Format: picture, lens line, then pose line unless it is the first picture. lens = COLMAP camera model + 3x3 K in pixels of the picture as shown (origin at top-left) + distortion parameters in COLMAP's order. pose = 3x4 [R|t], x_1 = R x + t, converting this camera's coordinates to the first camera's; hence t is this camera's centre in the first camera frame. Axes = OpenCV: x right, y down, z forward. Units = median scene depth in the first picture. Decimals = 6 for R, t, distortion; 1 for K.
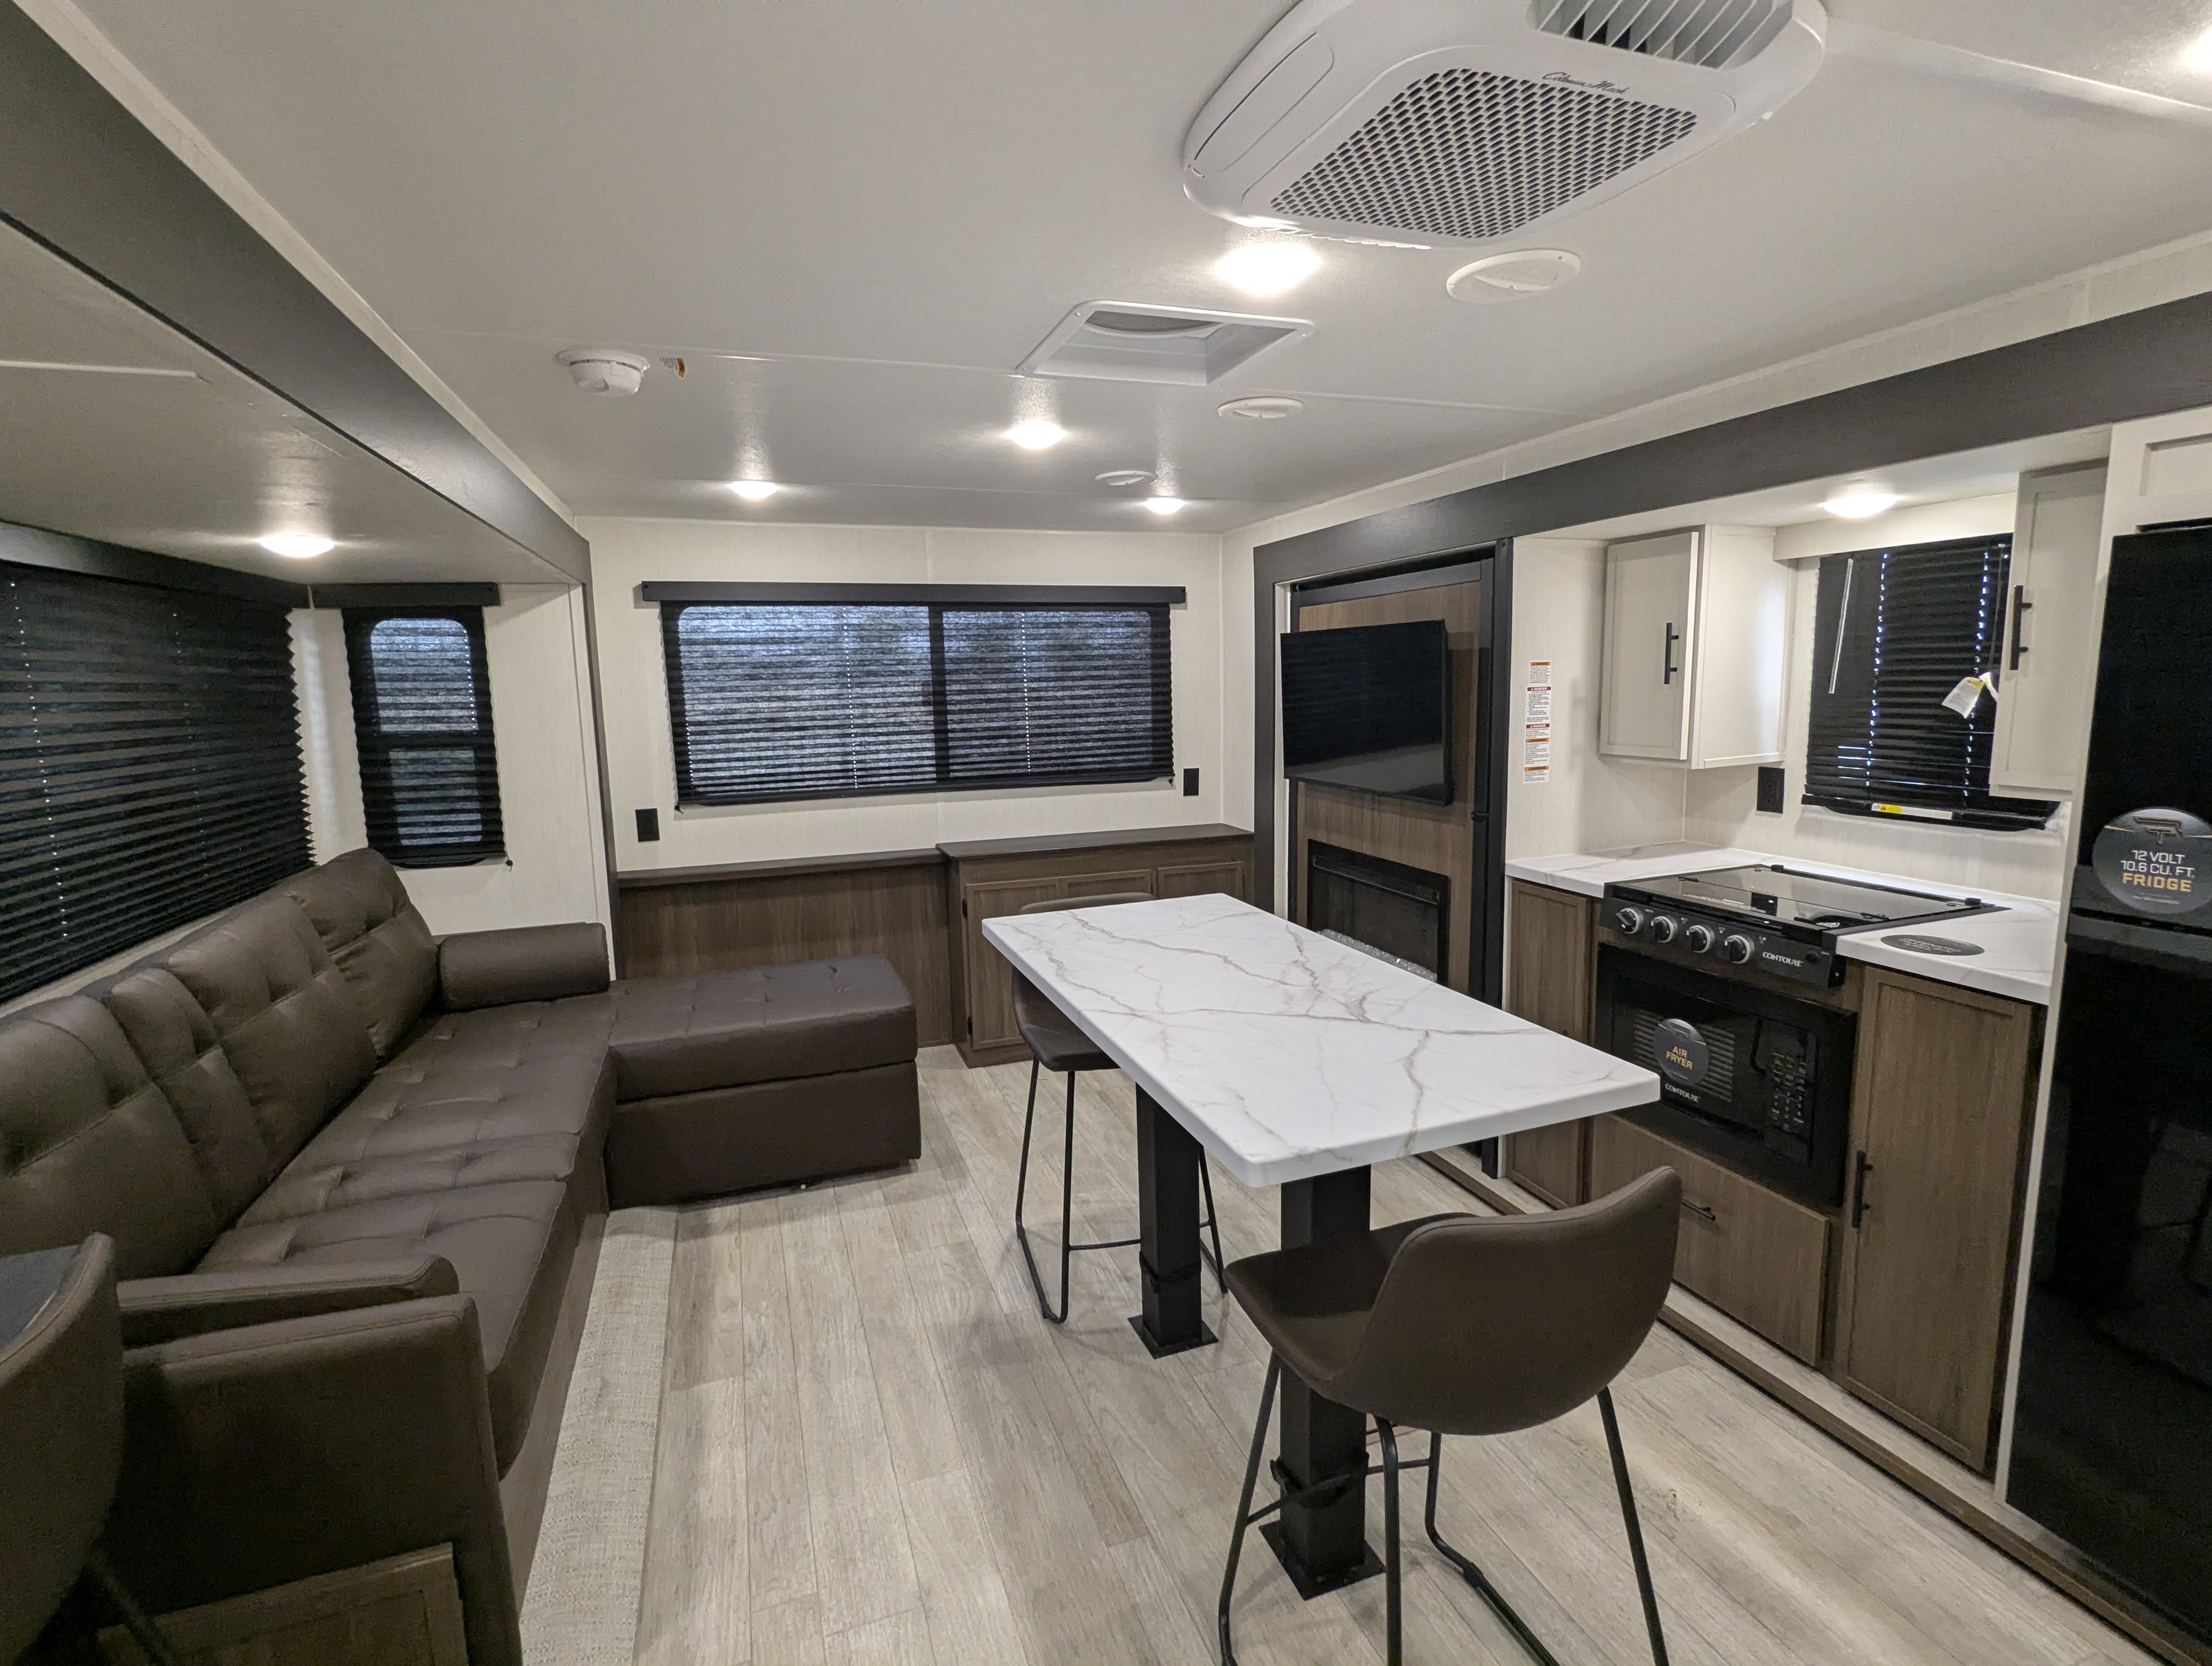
lens RADIAL K [[1049.4, 0, 1104.7], [0, 1049.4, 836.7], [0, 0, 1]] dist [-0.002402, 0.001361]
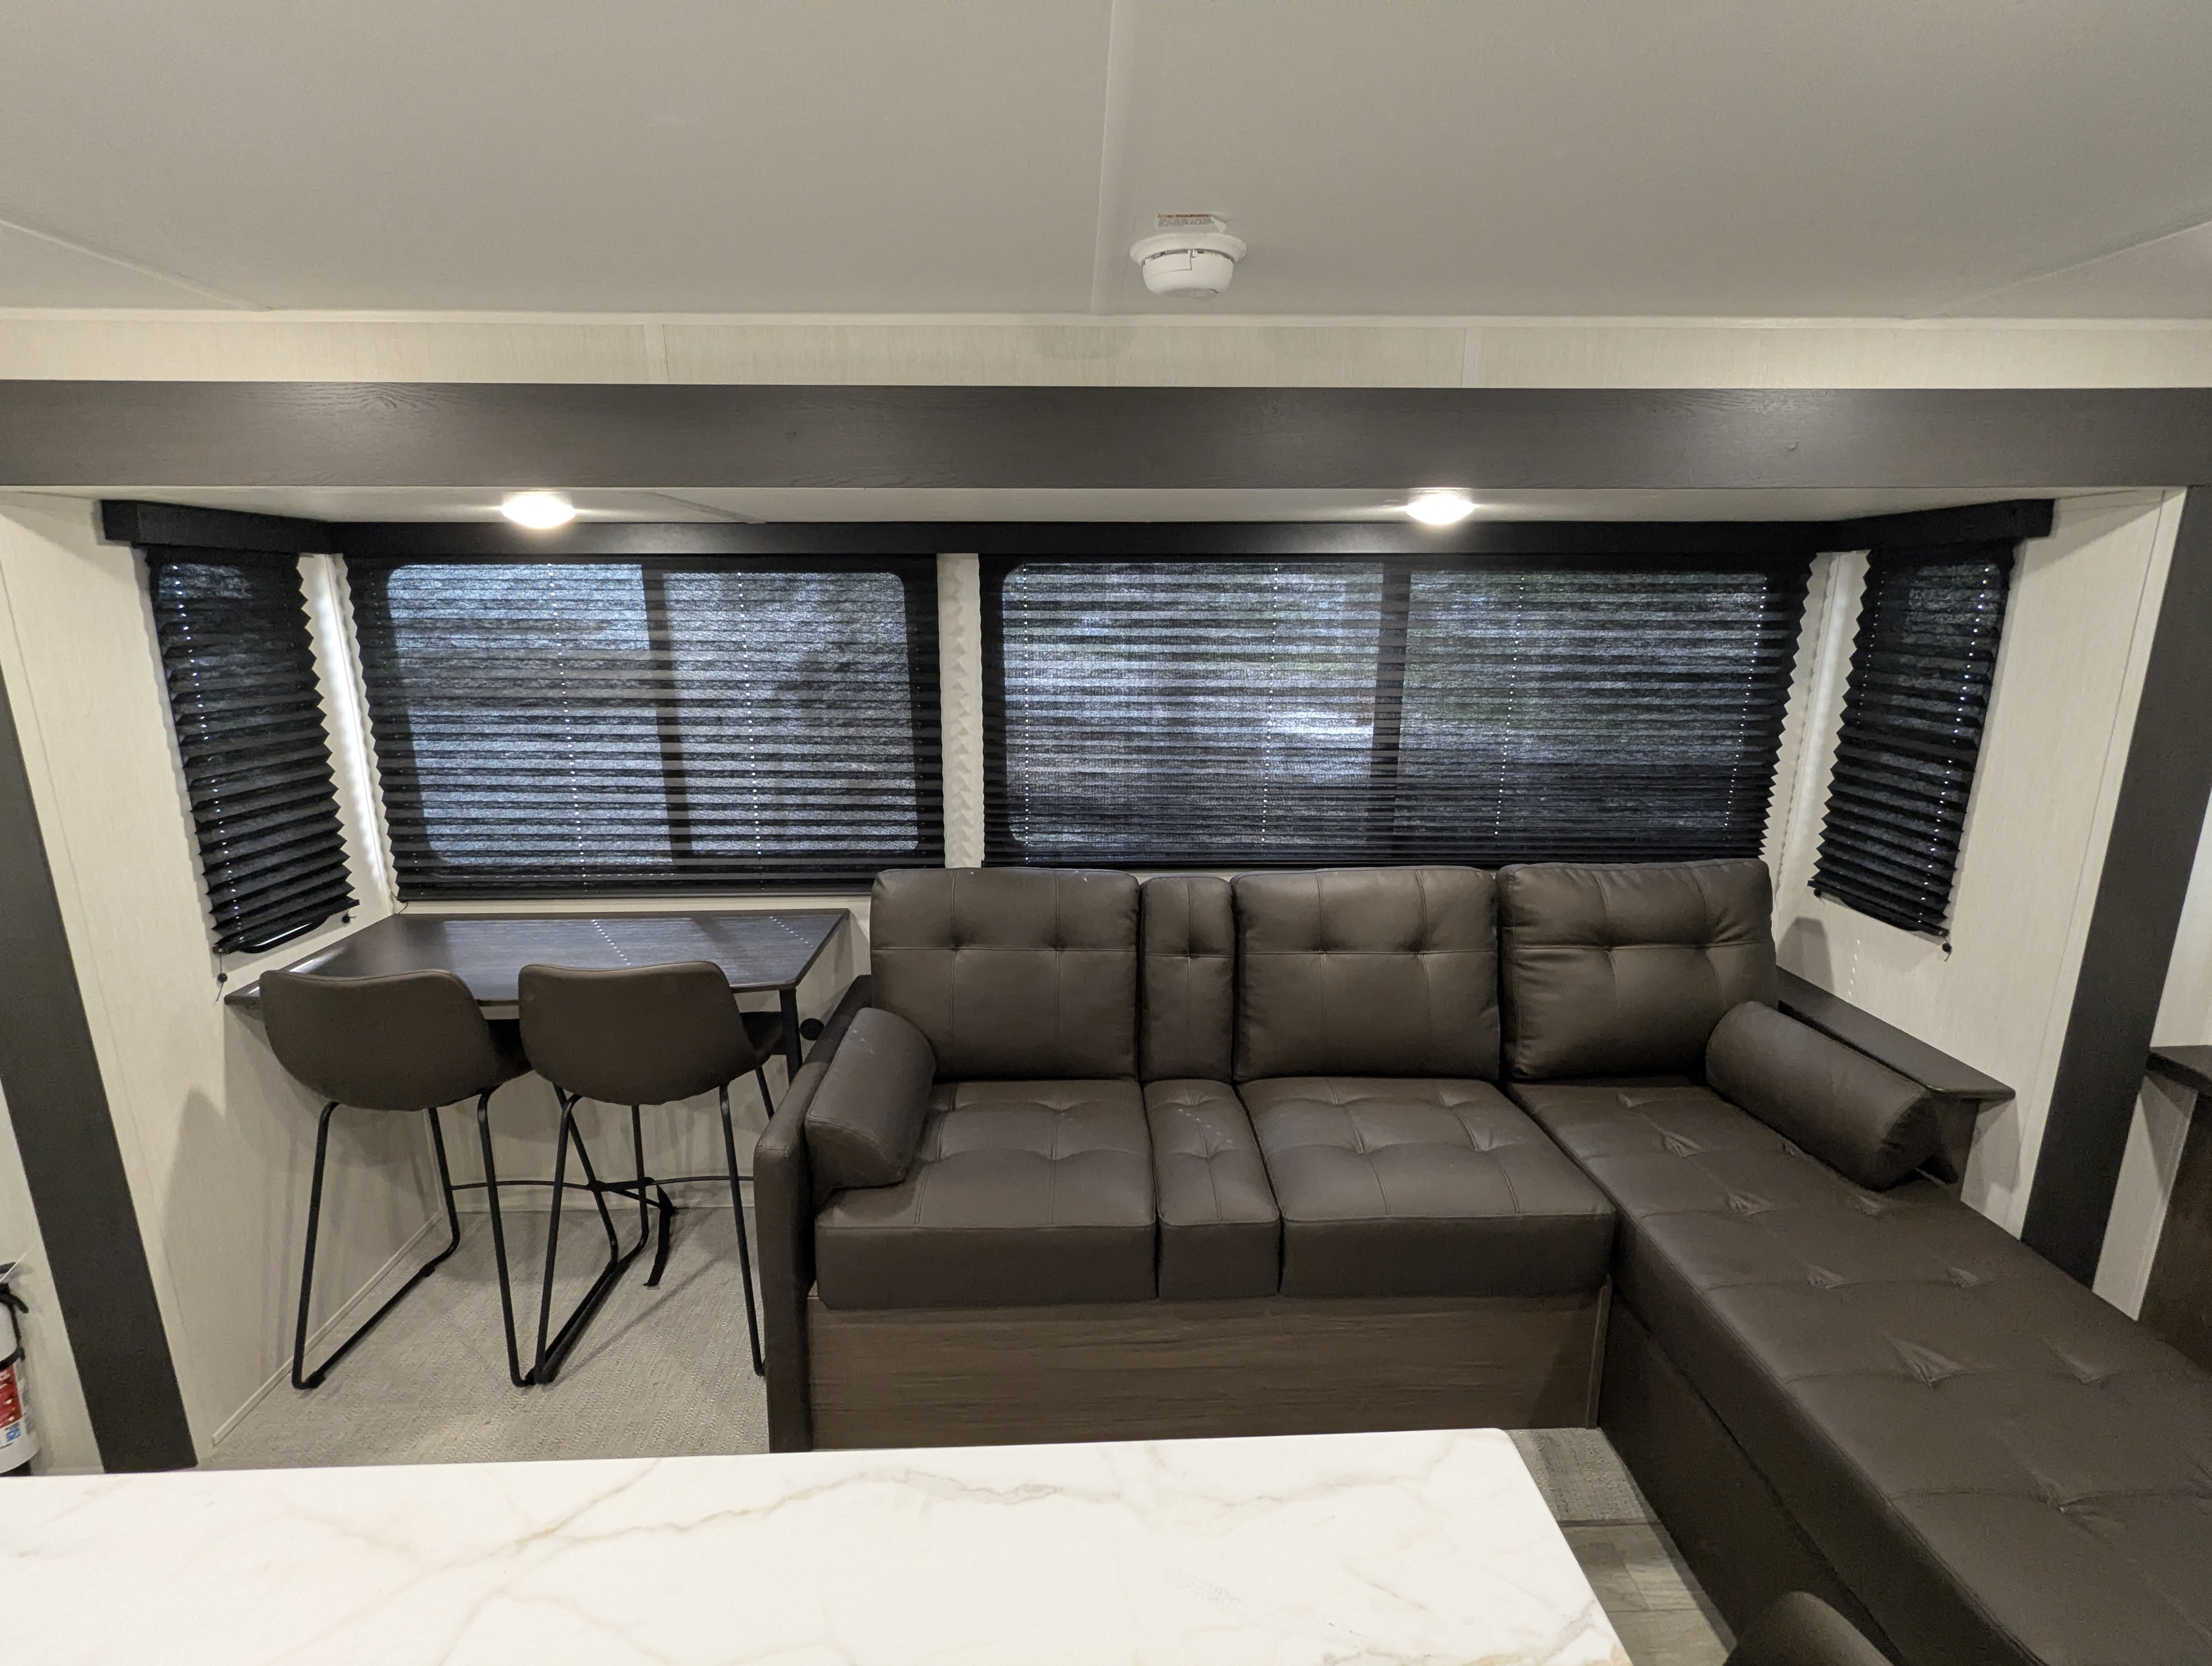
lens RADIAL K [[1049.4, 0, 1104.9], [0, 1049.4, 835.6], [0, 0, 1]] dist [-0.002402, 0.001361]
pose [[-0.301067, 0.234782, -0.924249, 0.199279], [-0.141582, 0.947470, 0.286800, -0.186977], [0.943034, 0.217203, -0.252011, 0.824163]]
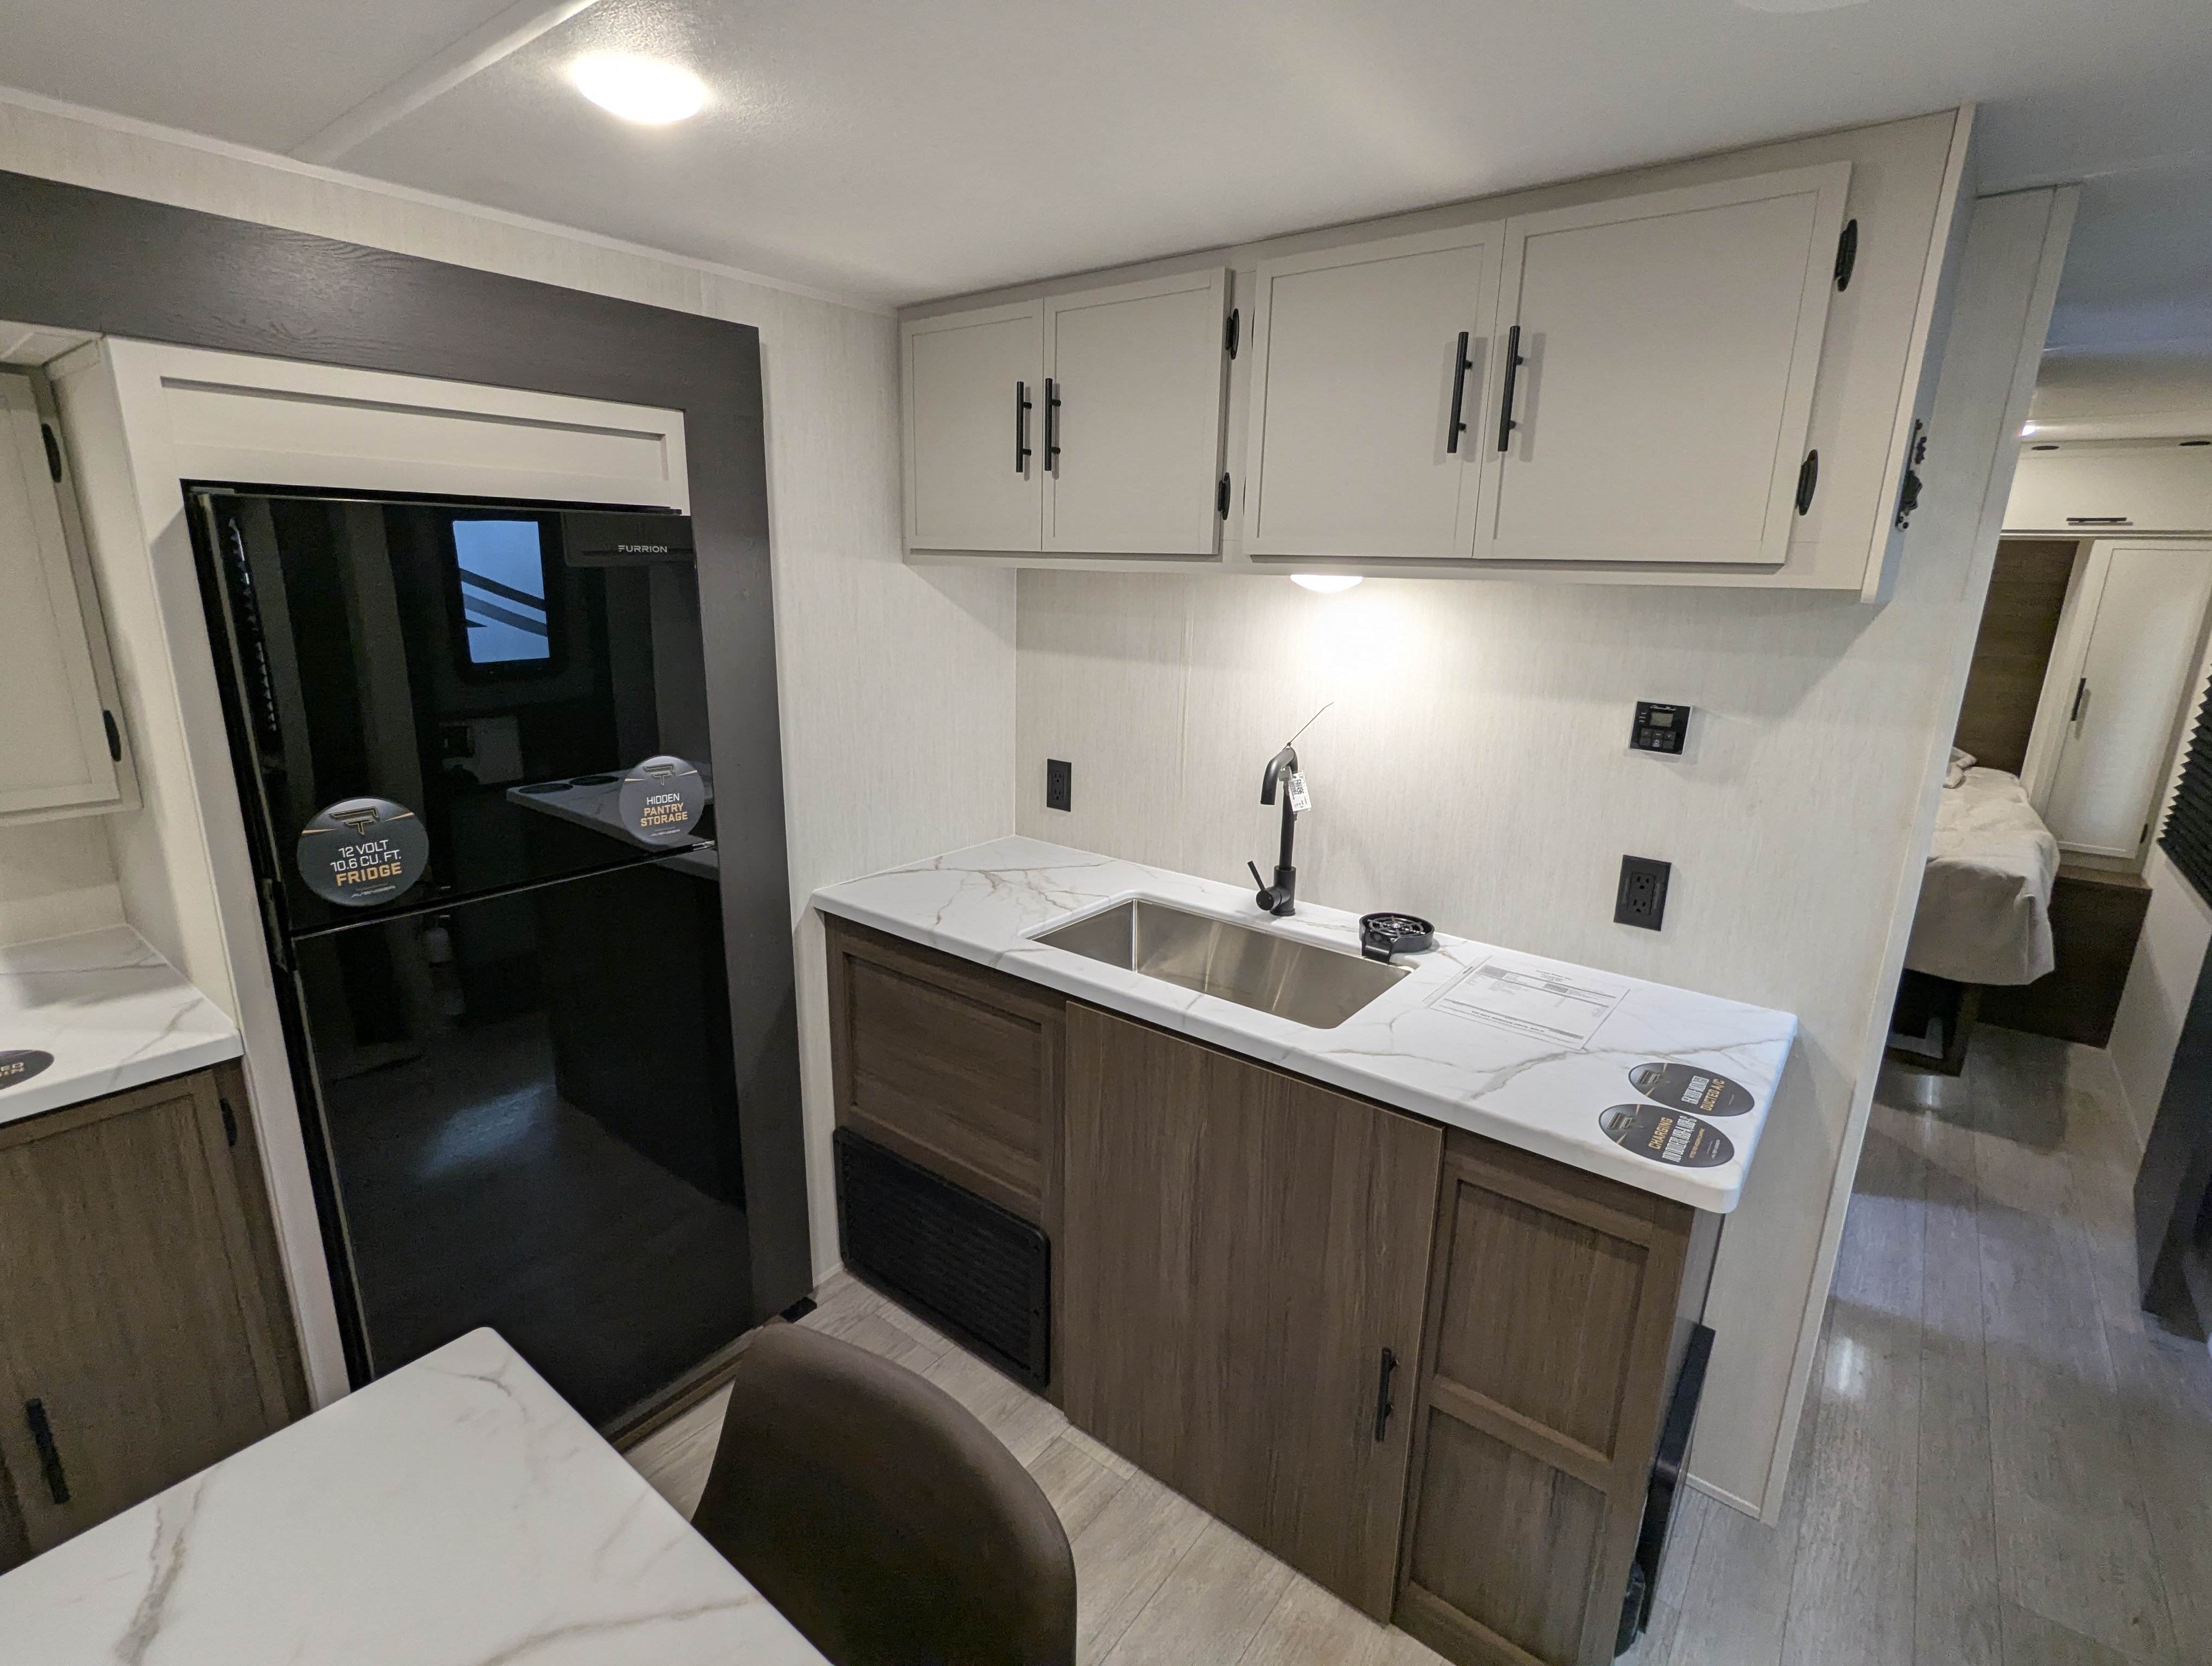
lens RADIAL K [[1049.4, 0, 1107.5], [0, 1049.4, 837.7], [0, 0, 1]] dist [-0.002402, 0.001361]
pose [[-0.537007, -0.198090, 0.819990, -0.075085], [0.124609, 0.942748, 0.309351, -0.107636], [-0.834323, 0.268302, -0.481579, 0.476809]]
